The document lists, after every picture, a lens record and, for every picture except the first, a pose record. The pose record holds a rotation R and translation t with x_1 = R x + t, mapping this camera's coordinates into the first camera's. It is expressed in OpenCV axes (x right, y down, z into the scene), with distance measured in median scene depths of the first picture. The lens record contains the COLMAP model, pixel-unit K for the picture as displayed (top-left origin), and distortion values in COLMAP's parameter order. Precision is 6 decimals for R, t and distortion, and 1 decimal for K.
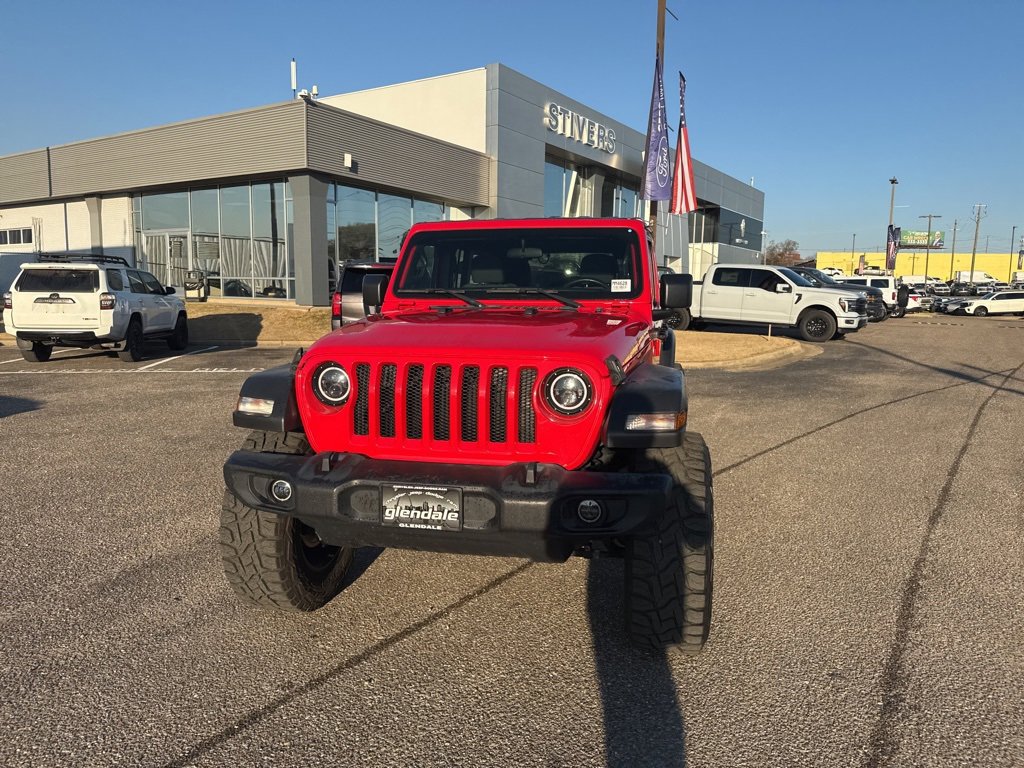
lens RADIAL K [[717.4, 0, 505.9], [0, 717.4, 375.3], [0, 0, 1]] dist [0.075768, -0.116791]
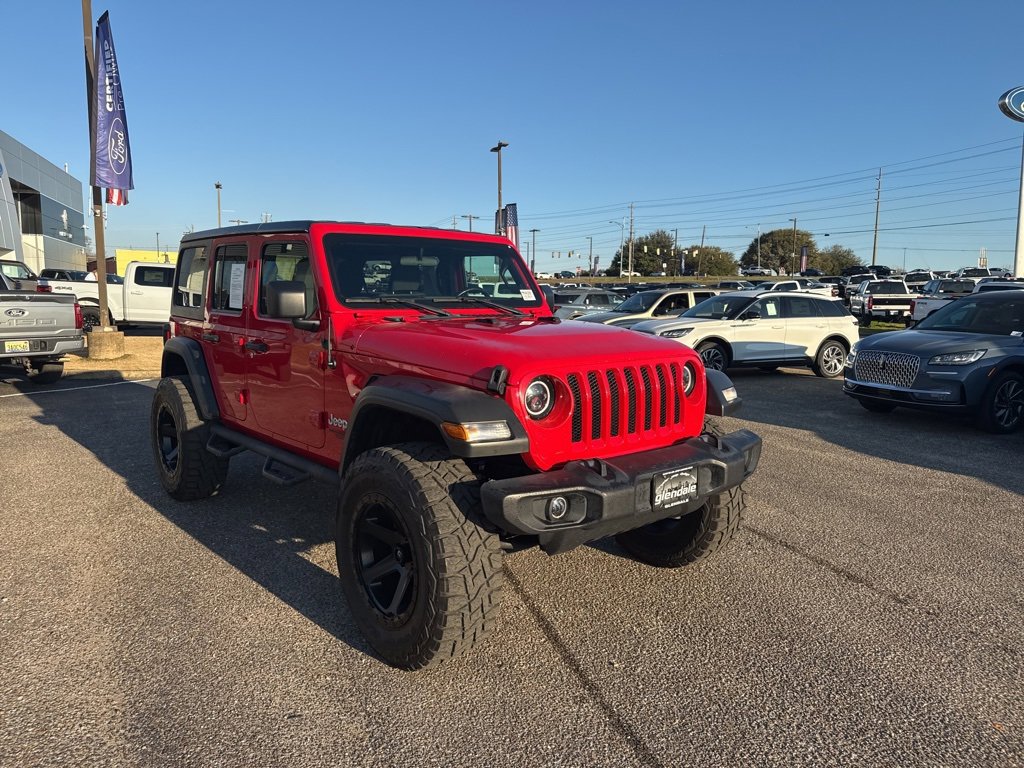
lens RADIAL K [[718.6, 0, 512.0], [0, 718.6, 384.0], [0, 0, 1]] dist [0.067956, -0.095837]
pose [[0.608436, -0.100890, 0.787164, -0.748446], [0.090512, 0.994236, 0.057469, -0.048411], [-0.788425, 0.036282, 0.614060, 0.298649]]
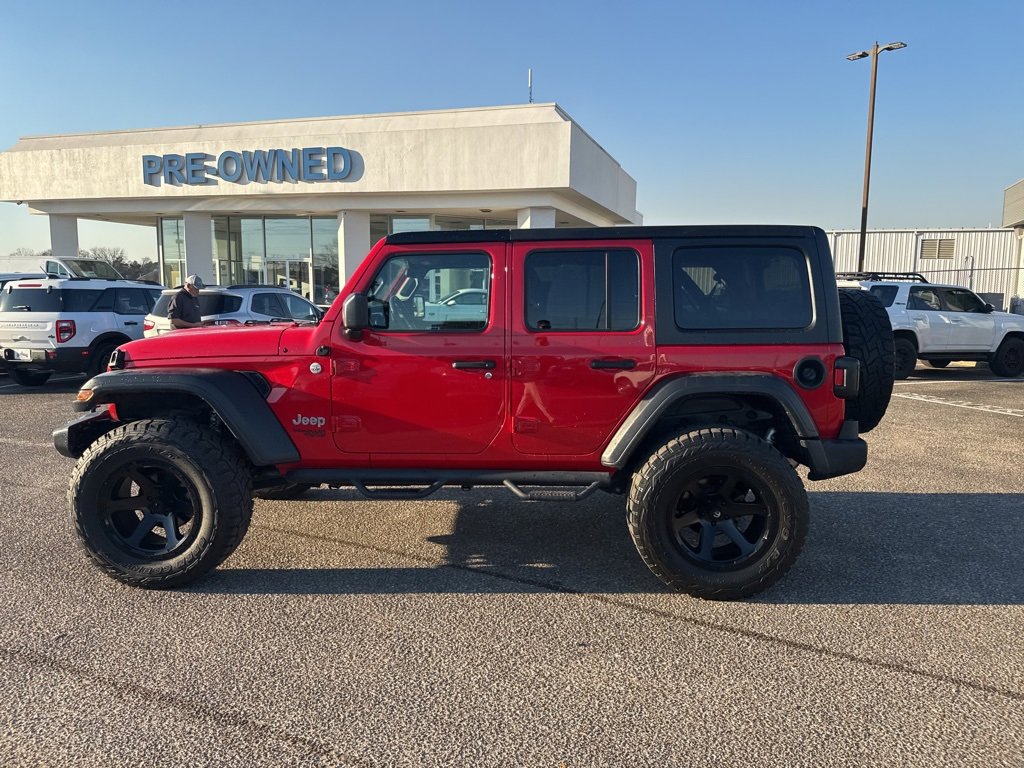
lens RADIAL K [[712.3, 0, 509.3], [0, 712.3, 386.8], [0, 0, 1]] dist [0.057093, -0.076838]
pose [[0.175040, 0.123344, -0.976805, 1.179440], [-0.124542, 0.986926, 0.102304, -0.140899], [0.976653, 0.103746, 0.188113, 1.014341]]
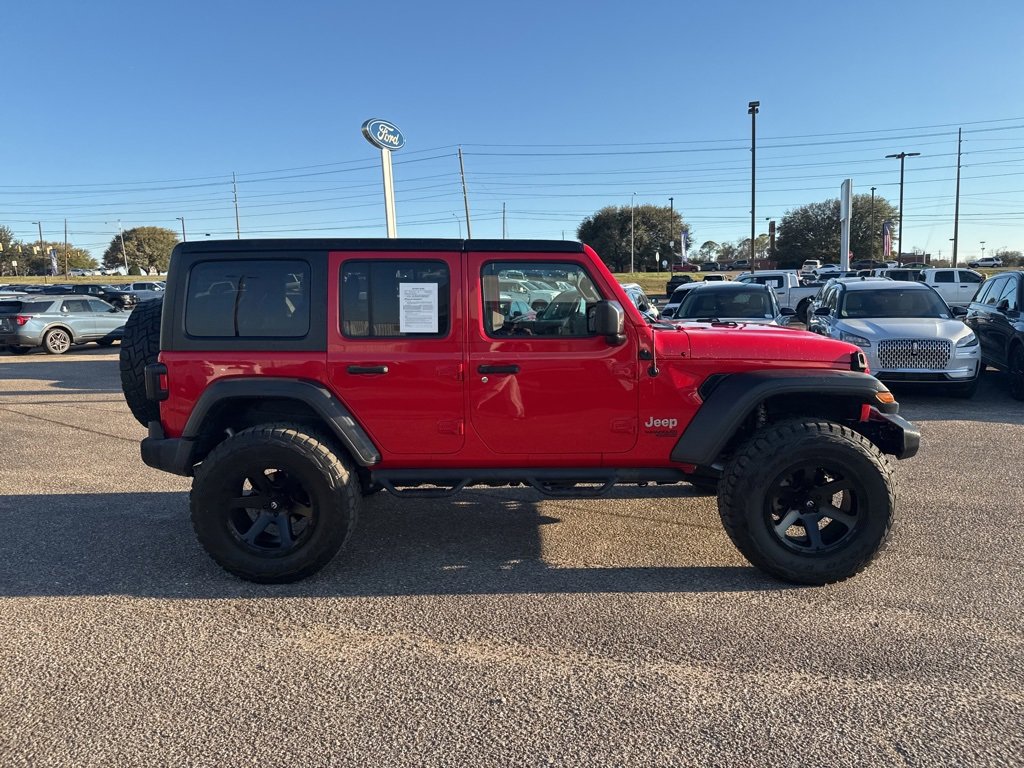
lens RADIAL K [[712.3, 0, 509.3], [0, 712.3, 386.8], [0, 0, 1]] dist [0.057093, -0.076838]
pose [[-0.176555, -0.138829, 0.974451, -1.103628], [0.137129, 0.976879, 0.164020, -0.210187], [-0.974692, 0.162584, -0.153435, 1.366821]]
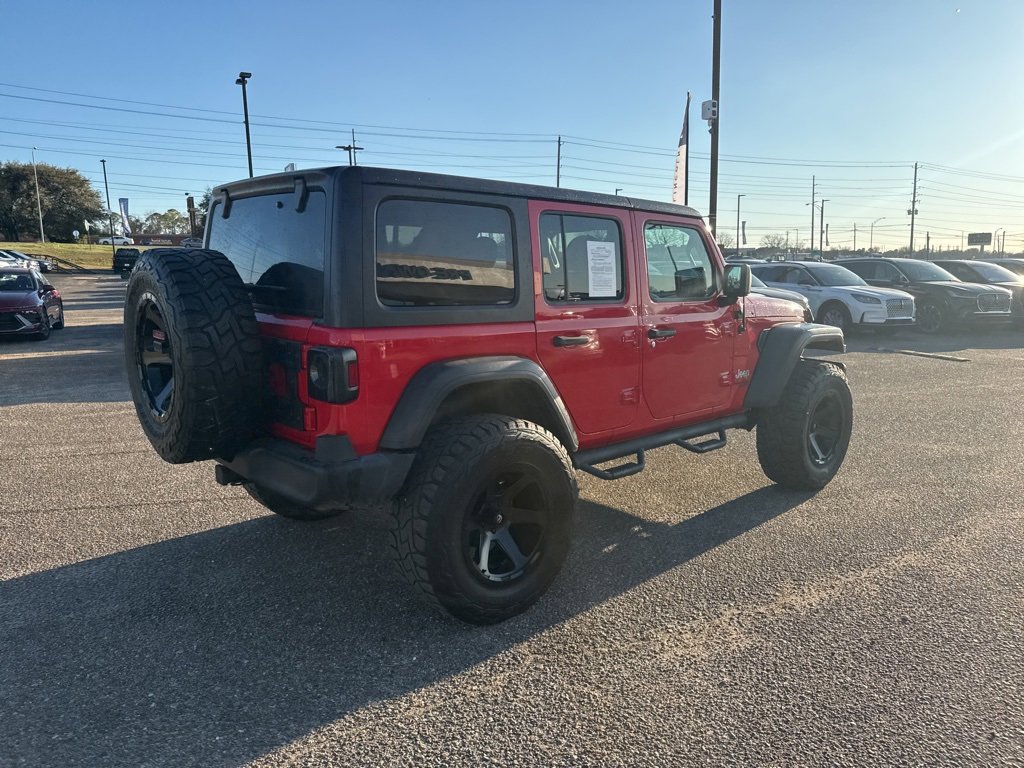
lens RADIAL K [[719.7, 0, 509.6], [0, 719.7, 367.0], [0, 0, 1]] dist [0.022534, -0.003768]
pose [[-0.808618, -0.097310, 0.580230, -0.546131], [0.057589, 0.968399, 0.242667, -0.280146], [-0.585508, 0.229640, -0.777461, 2.120669]]
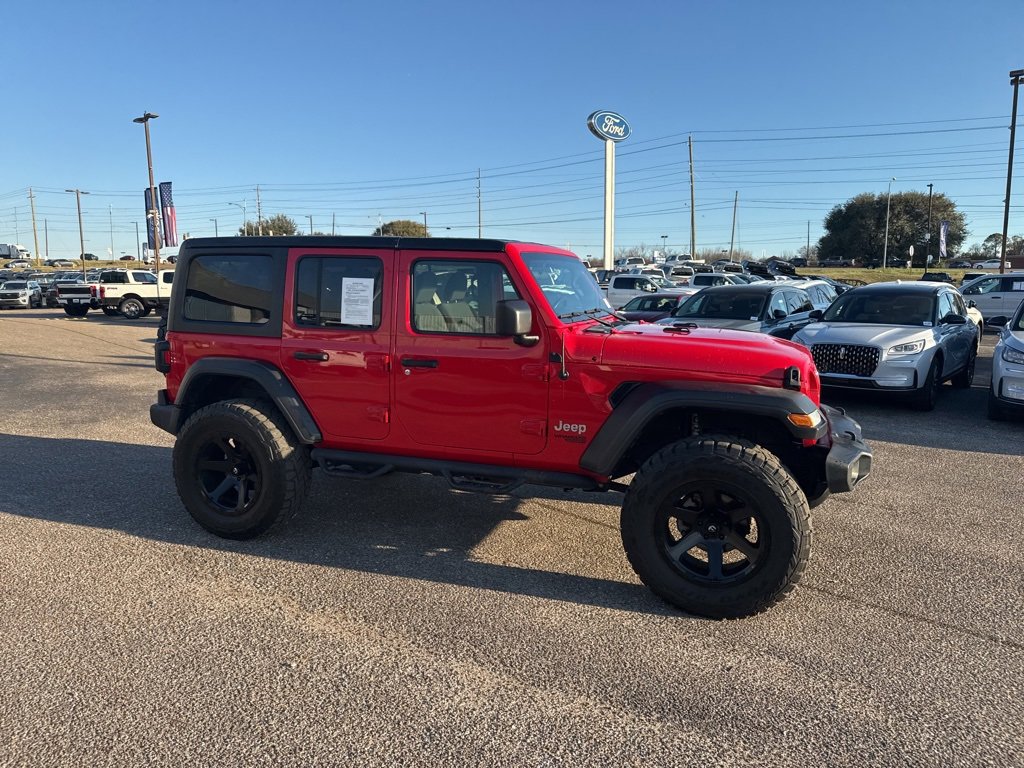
lens RADIAL K [[715.0, 0, 509.4], [0, 715.0, 388.1], [0, 0, 1]] dist [0.073500, -0.106813]
pose [[0.142417, -0.151610, 0.978127, -1.134492], [0.116637, 0.983885, 0.135520, -0.163733], [-0.982911, 0.094786, 0.157805, 0.940652]]
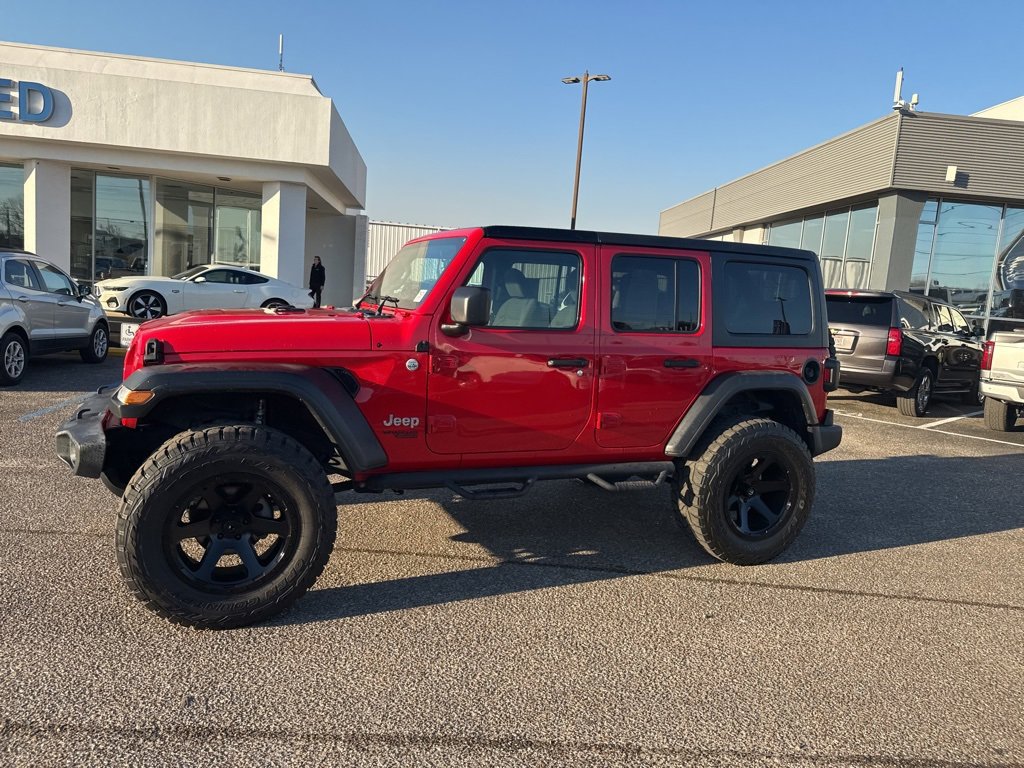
lens RADIAL K [[712.3, 0, 509.3], [0, 712.3, 386.8], [0, 0, 1]] dist [0.057093, -0.076838]
pose [[0.576477, 0.139994, -0.805031, 0.981904], [-0.158078, 0.985709, 0.058215, -0.079230], [0.801676, 0.093698, 0.590369, 0.518328]]
